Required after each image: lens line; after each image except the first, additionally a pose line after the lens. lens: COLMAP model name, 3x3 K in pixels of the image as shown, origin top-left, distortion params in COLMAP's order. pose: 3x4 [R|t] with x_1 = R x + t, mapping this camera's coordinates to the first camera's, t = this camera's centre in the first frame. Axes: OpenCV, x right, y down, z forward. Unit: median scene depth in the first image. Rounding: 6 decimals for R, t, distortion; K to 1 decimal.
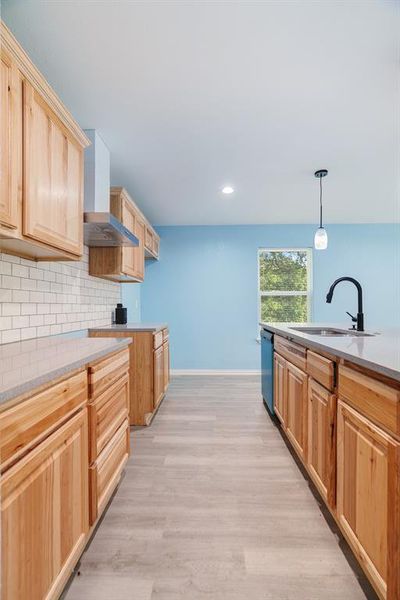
lens RADIAL K [[272.6, 0, 200.1], [0, 272.6, 300.4], [0, 0, 1]] dist [-0.017521, 0.005694]
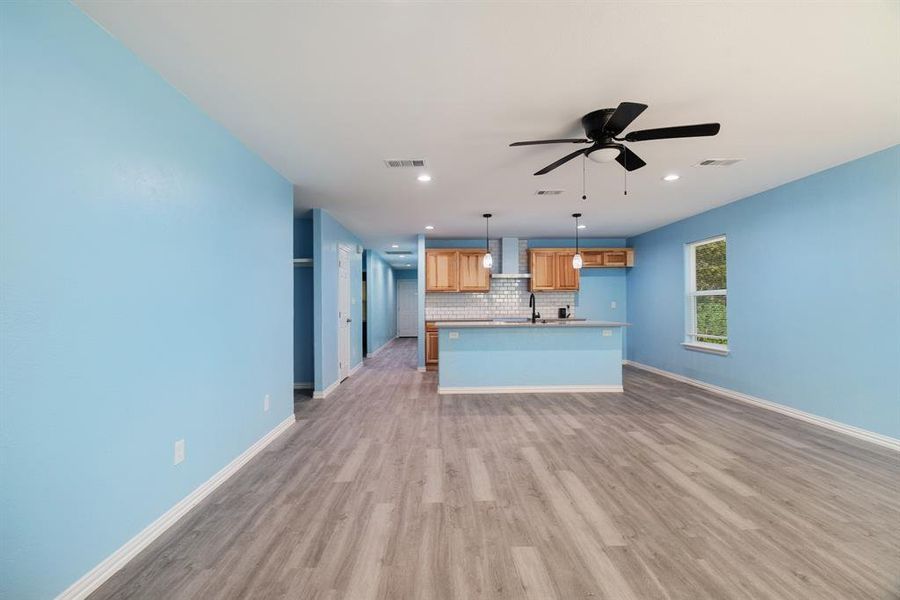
lens RADIAL K [[408.9, 0, 446.2], [0, 408.9, 295.7], [0, 0, 1]] dist [-0.017521, 0.005694]
pose [[0.060417, -0.020573, -0.997961, 4.787617], [0.017291, 0.999659, -0.019561, -0.034921], [0.998023, -0.016074, 0.060752, 0.369620]]
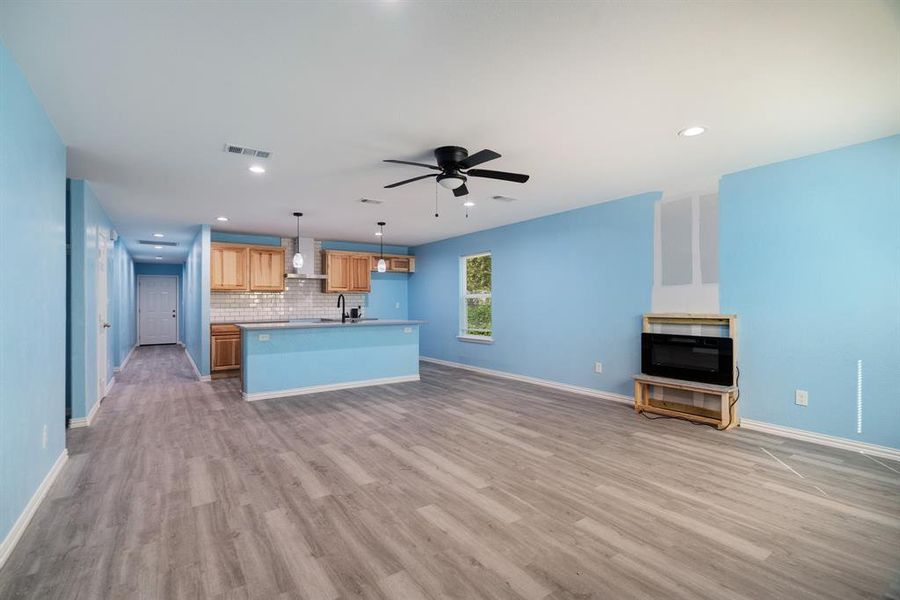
lens RADIAL K [[408.9, 0, 443.2], [0, 408.9, 290.6], [0, 0, 1]] dist [-0.017521, 0.005694]
pose [[0.602842, -0.030749, -0.797268, 4.788070], [0.015216, 0.999518, -0.027044, -0.028109], [0.797716, 0.004172, 0.603019, -0.248989]]
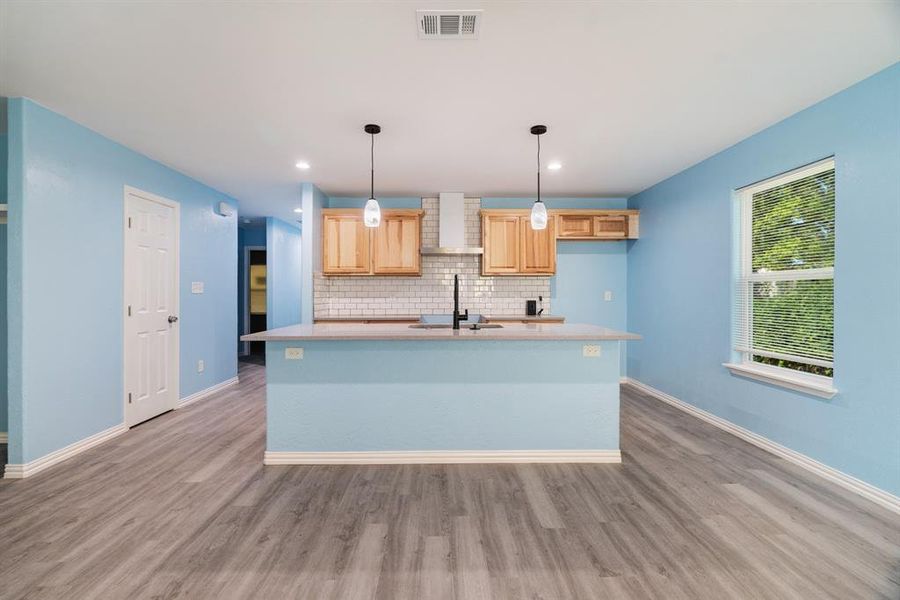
lens RADIAL K [[408.9, 0, 443.2], [0, 408.9, 291.0], [0, 0, 1]] dist [-0.017521, 0.005694]
pose [[0.056559, -0.005614, -0.998383, 2.967889], [0.010657, 0.999931, -0.005019, -0.023539], [0.998342, -0.010356, 0.056615, 1.290014]]
